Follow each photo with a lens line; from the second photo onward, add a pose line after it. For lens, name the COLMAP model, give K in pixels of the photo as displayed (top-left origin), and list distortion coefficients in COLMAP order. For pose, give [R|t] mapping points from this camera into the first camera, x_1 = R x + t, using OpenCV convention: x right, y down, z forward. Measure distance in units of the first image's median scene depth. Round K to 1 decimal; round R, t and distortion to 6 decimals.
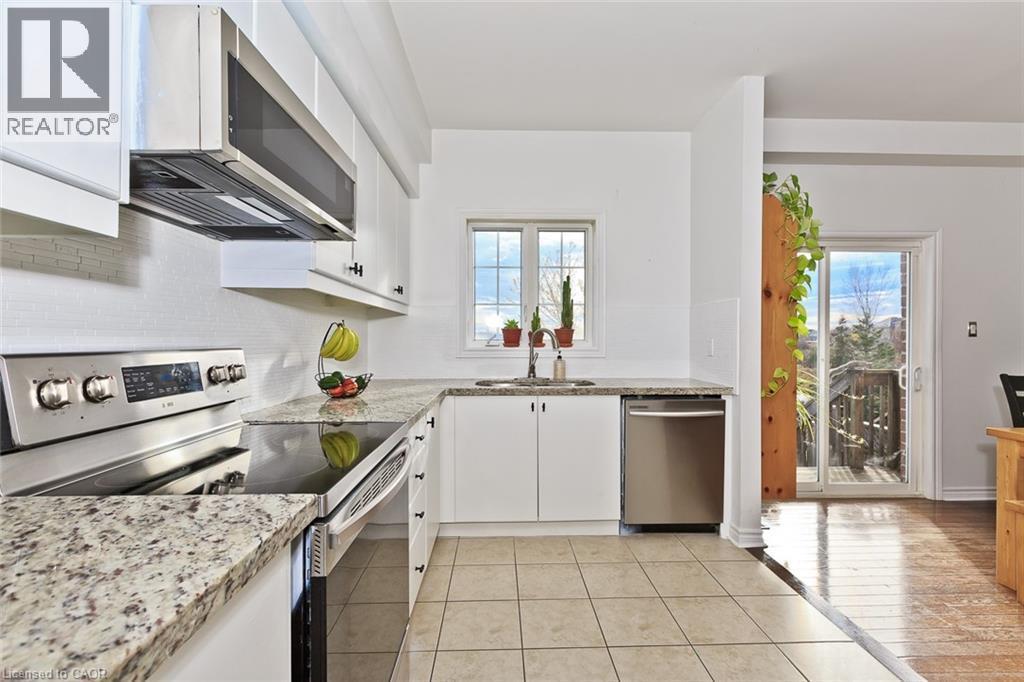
lens RADIAL K [[453.6, 0, 506.2], [0, 453.6, 341.6], [0, 0, 1]] dist [0.000340, 0.000893]
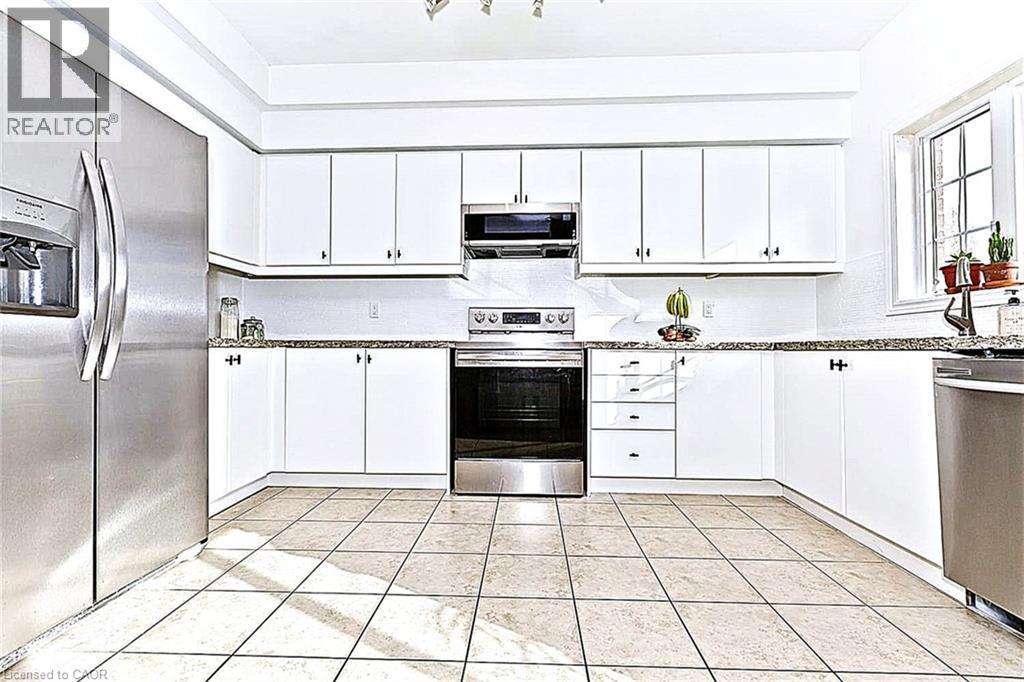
lens RADIAL K [[453.6, 0, 516.5], [0, 453.6, 340.2], [0, 0, 1]] dist [0.000340, 0.000893]
pose [[-0.051844, -0.016505, -0.998519, 0.848270], [-0.005127, 0.999855, -0.016261, 0.113206], [0.998642, 0.004277, -0.051921, 0.478657]]
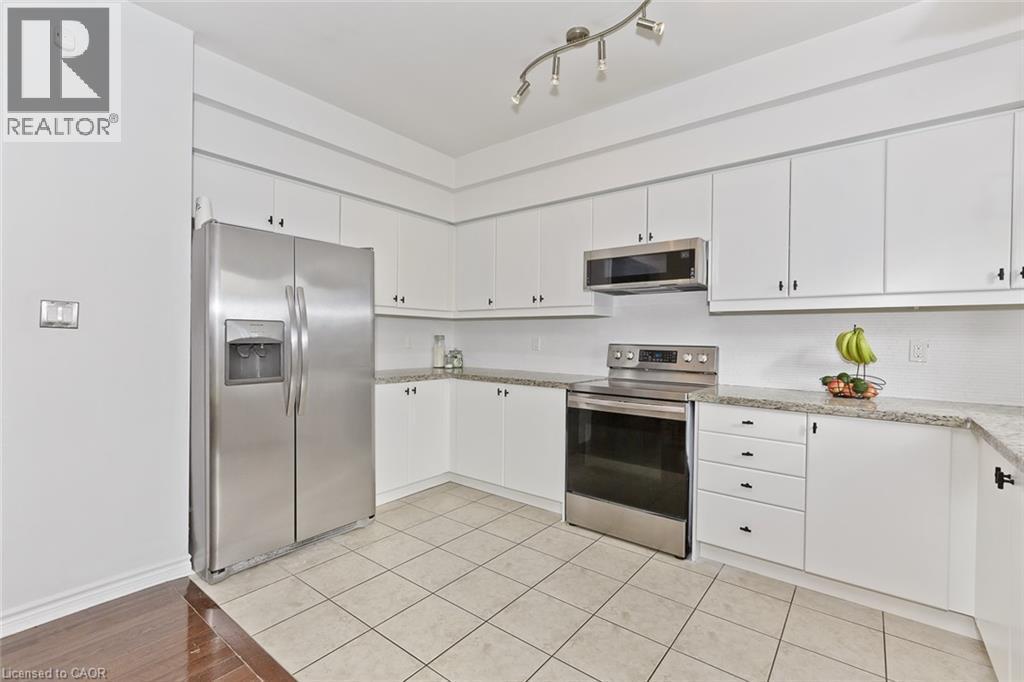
lens RADIAL K [[453.6, 0, 516.0], [0, 453.6, 339.5], [0, 0, 1]] dist [0.000340, 0.000893]
pose [[-0.629416, -0.003869, -0.777059, 0.782578], [-0.014509, 0.999872, 0.006774, -0.007264], [0.776933, 0.015538, -0.629391, 0.868463]]
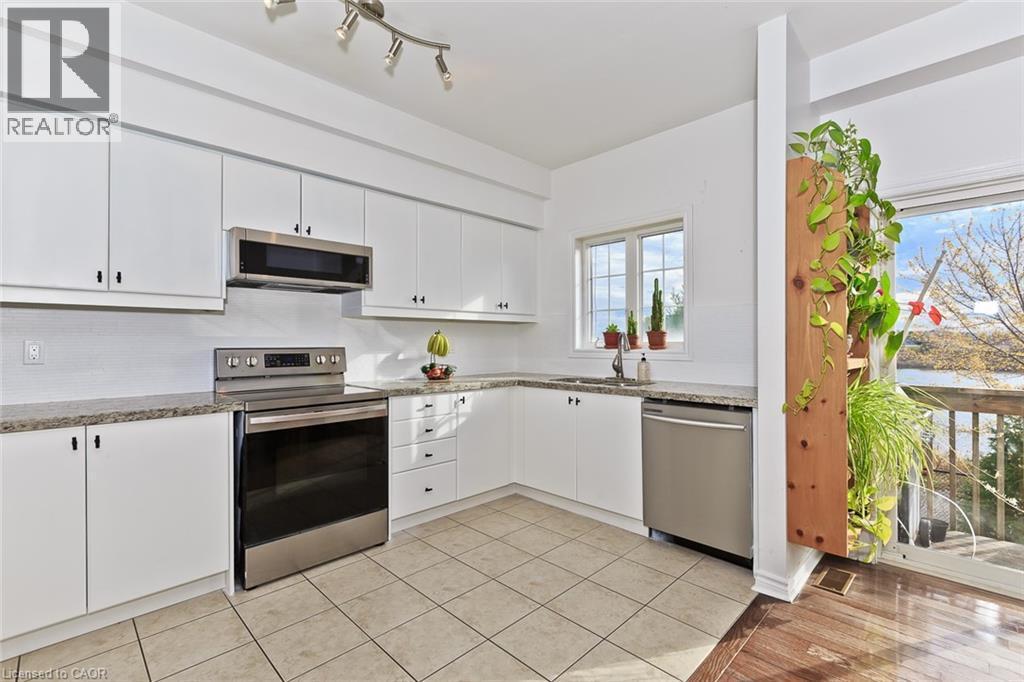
lens RADIAL K [[453.6, 0, 514.6], [0, 453.6, 339.6], [0, 0, 1]] dist [0.000340, 0.000893]
pose [[0.692843, -0.003103, -0.721082, 0.774757], [-0.001338, 0.999983, -0.005588, -0.004915], [0.721088, 0.004836, 0.692827, 0.089333]]
